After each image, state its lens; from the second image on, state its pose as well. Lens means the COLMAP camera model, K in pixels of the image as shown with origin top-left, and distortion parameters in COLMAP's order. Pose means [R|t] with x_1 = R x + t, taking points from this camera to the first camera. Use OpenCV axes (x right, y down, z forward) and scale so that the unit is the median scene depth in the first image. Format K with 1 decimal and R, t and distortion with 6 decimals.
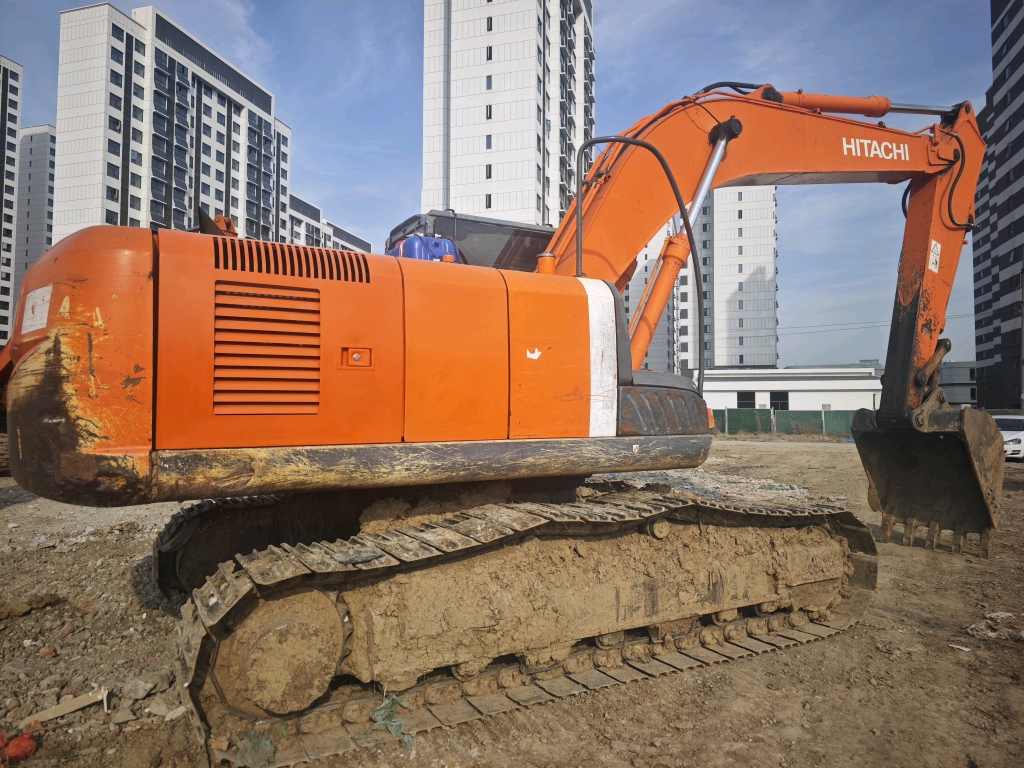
lens RADIAL K [[685.3, 0, 515.1], [0, 685.3, 381.0], [0, 0, 1]] dist [0.024767, -0.014171]
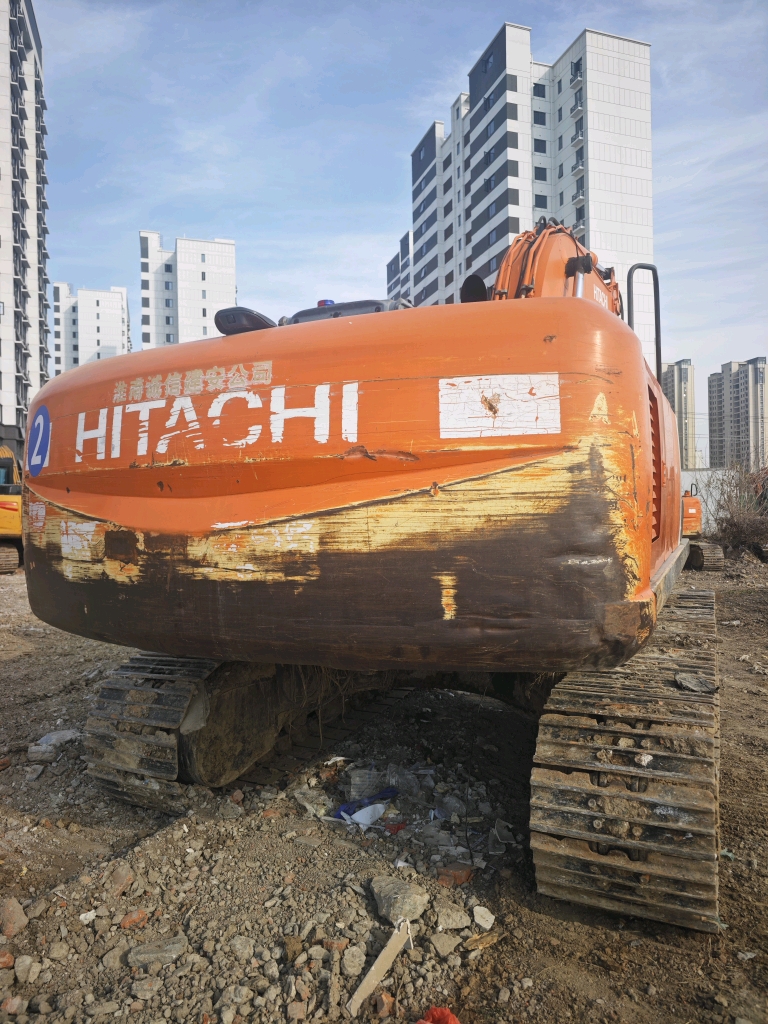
lens RADIAL K [[685.3, 0, 382.2], [0, 685.3, 509.2], [0, 0, 1]] dist [0.024767, -0.014171]
pose [[0.828558, -0.016754, 0.559653, -0.838495], [-0.008785, 0.999040, 0.042913, -0.018675], [-0.559835, -0.040473, 0.827615, 0.345002]]
